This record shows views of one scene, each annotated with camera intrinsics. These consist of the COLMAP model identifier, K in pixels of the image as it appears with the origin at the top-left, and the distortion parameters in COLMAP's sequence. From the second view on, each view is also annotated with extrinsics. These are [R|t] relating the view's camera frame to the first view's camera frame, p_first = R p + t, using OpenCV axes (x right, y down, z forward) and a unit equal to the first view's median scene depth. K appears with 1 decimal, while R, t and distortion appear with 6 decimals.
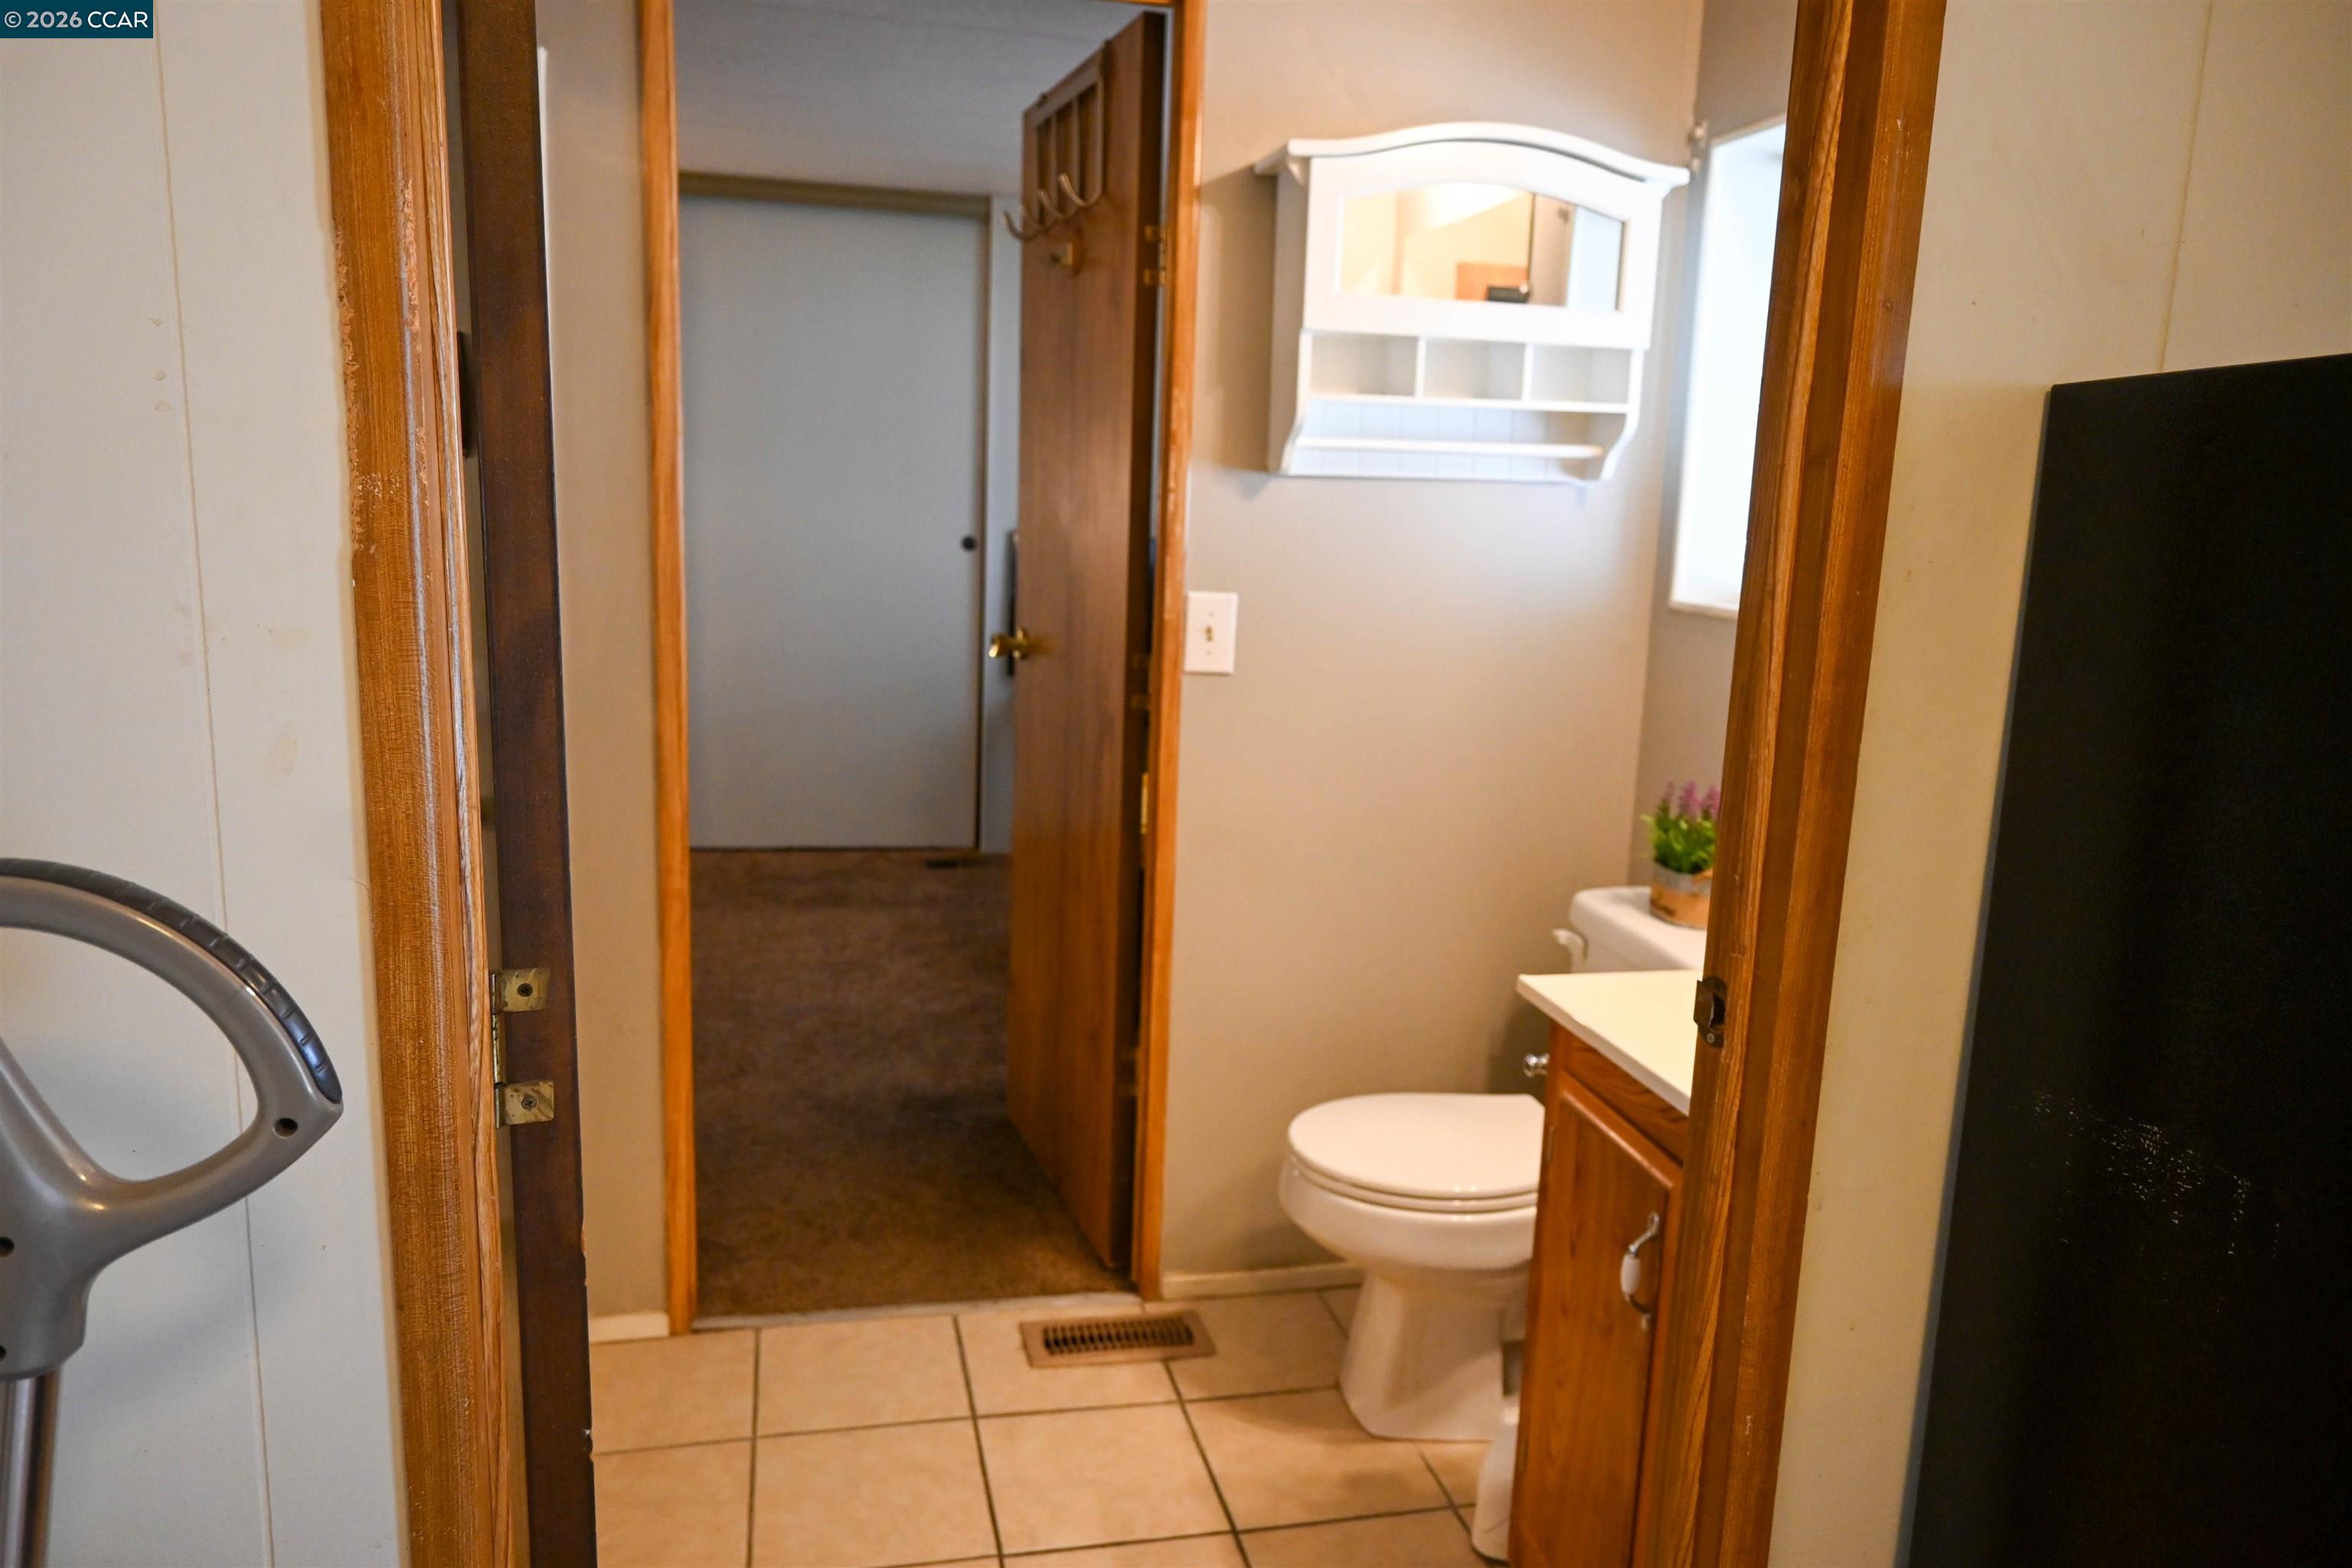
lens RADIAL K [[1590.1, 0, 1163.1], [0, 1590.1, 787.1], [0, 0, 1]] dist [-0.022288, 0.004085]
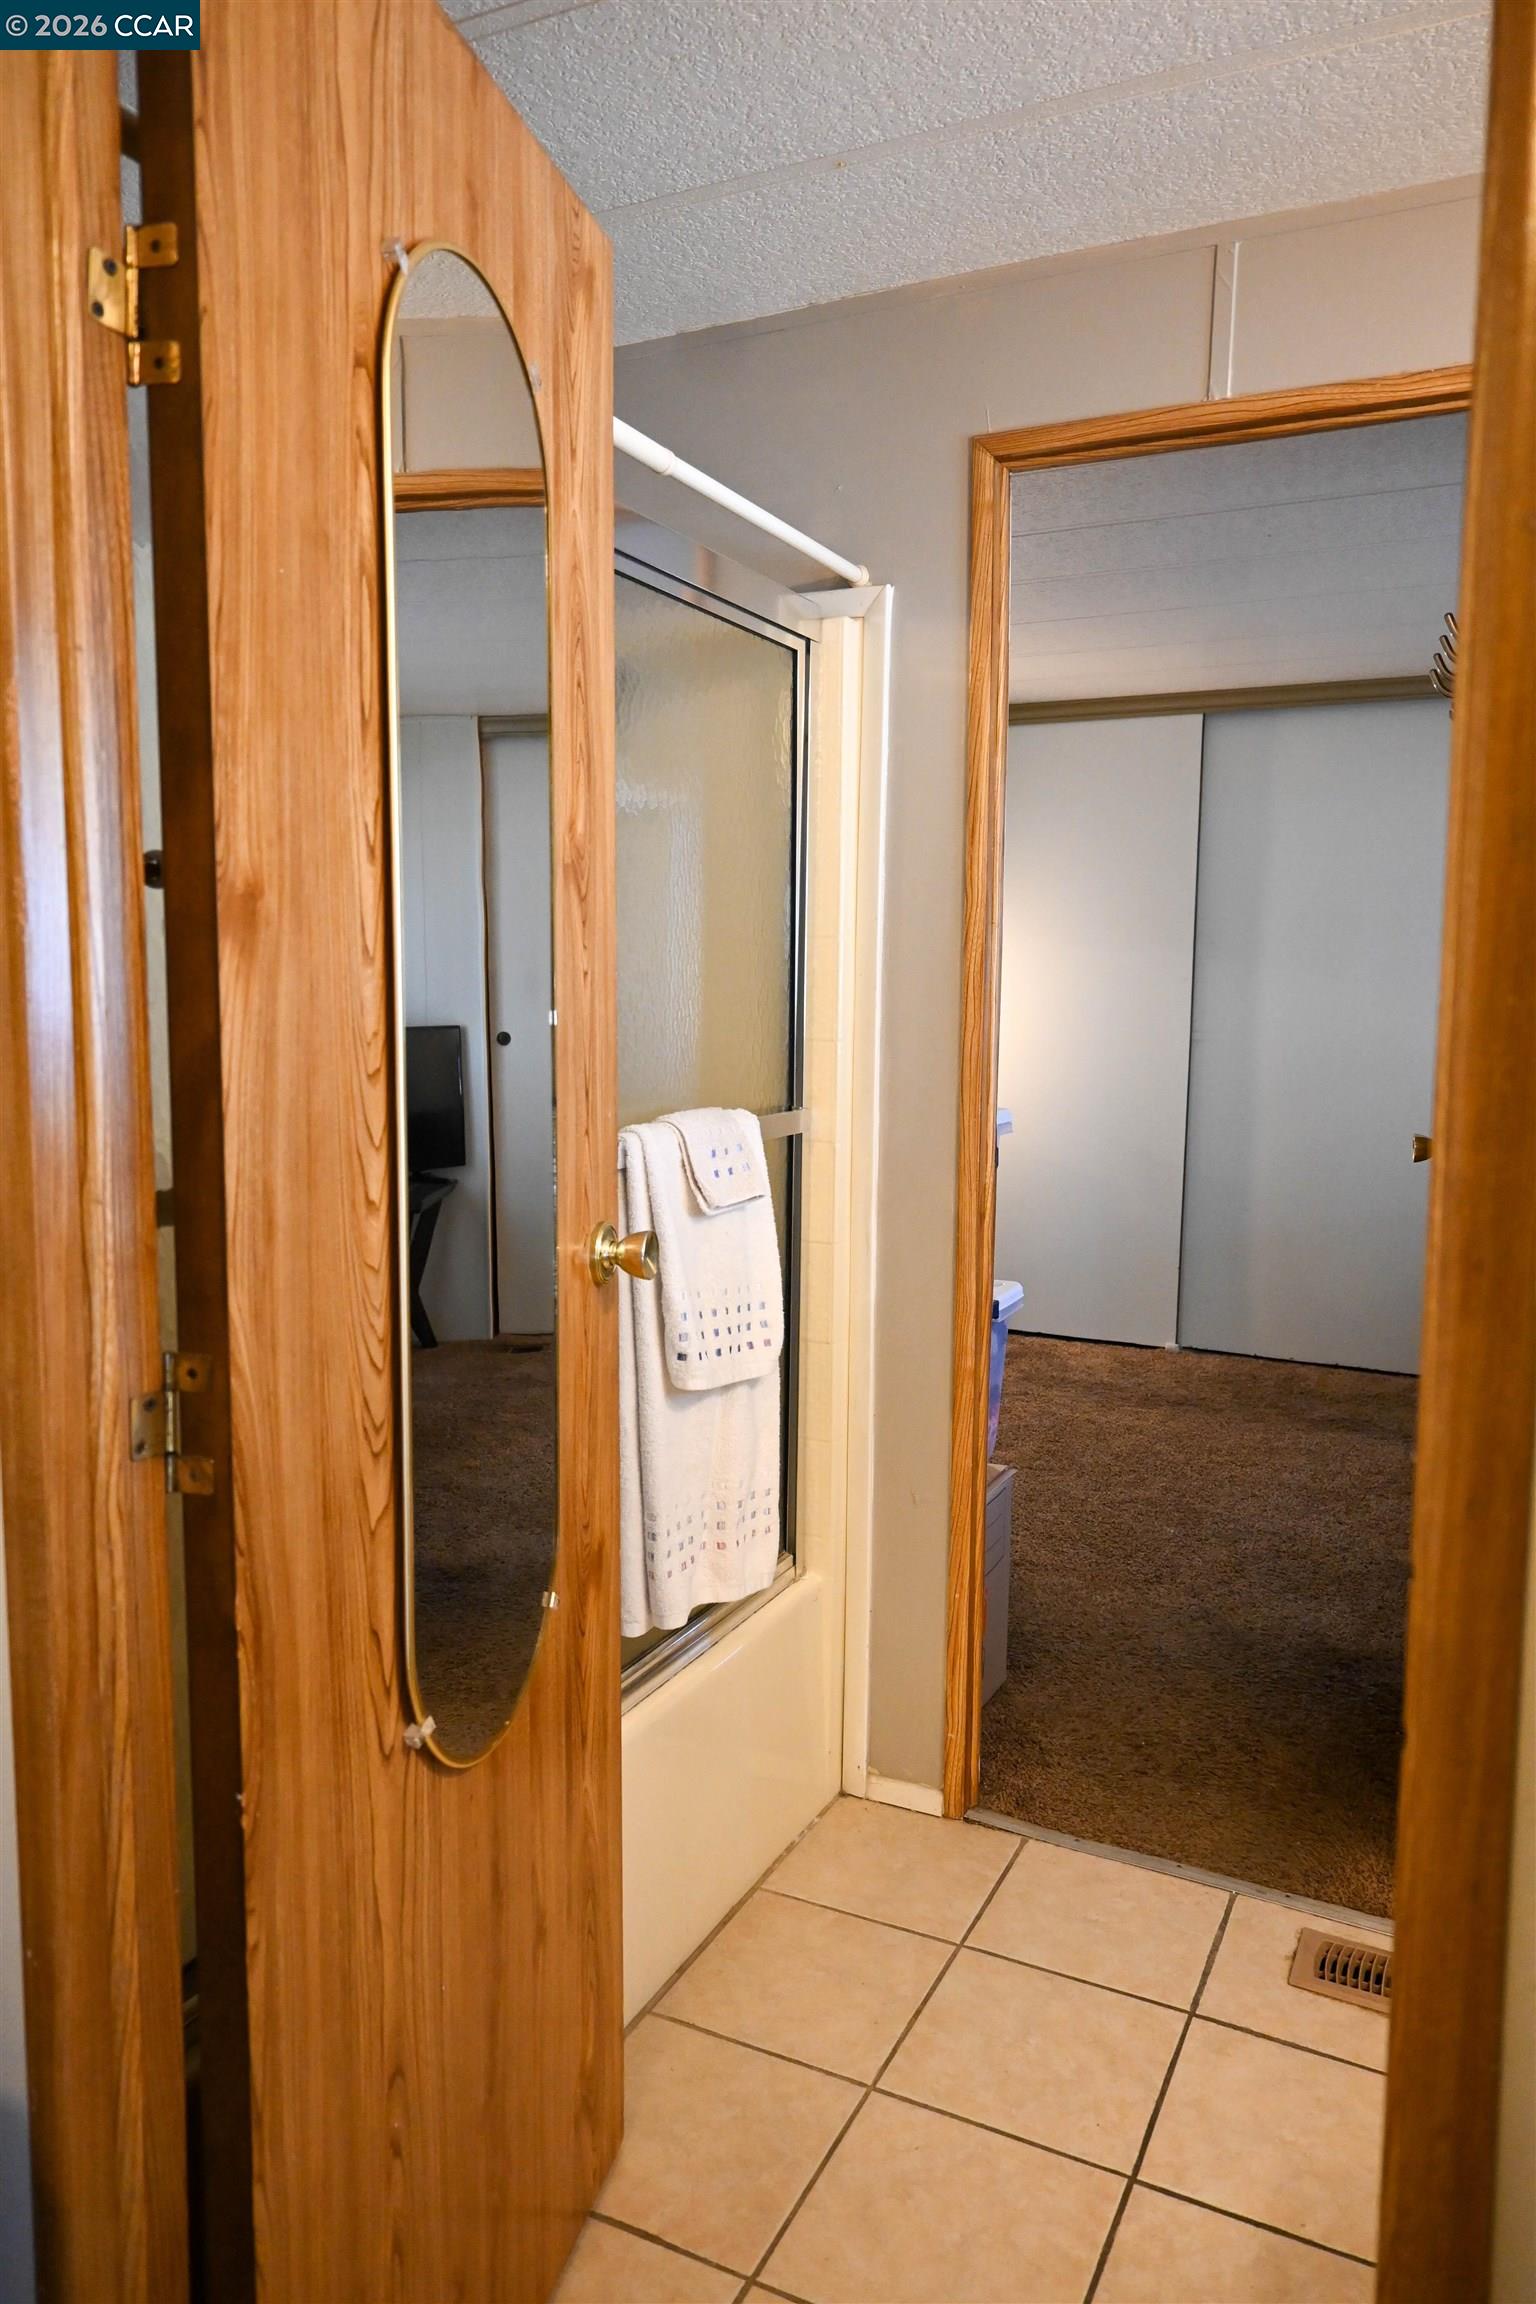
lens RADIAL K [[1557.6, 0, 758.8], [0, 1557.6, 1141.8], [0, 0, 1]] dist [-0.022288, 0.004085]
pose [[0.771193, 0.034256, -0.635678, 0.199621], [-0.097457, 0.993134, -0.064714, -0.001152], [0.629097, 0.111859, 0.769237, 0.125706]]
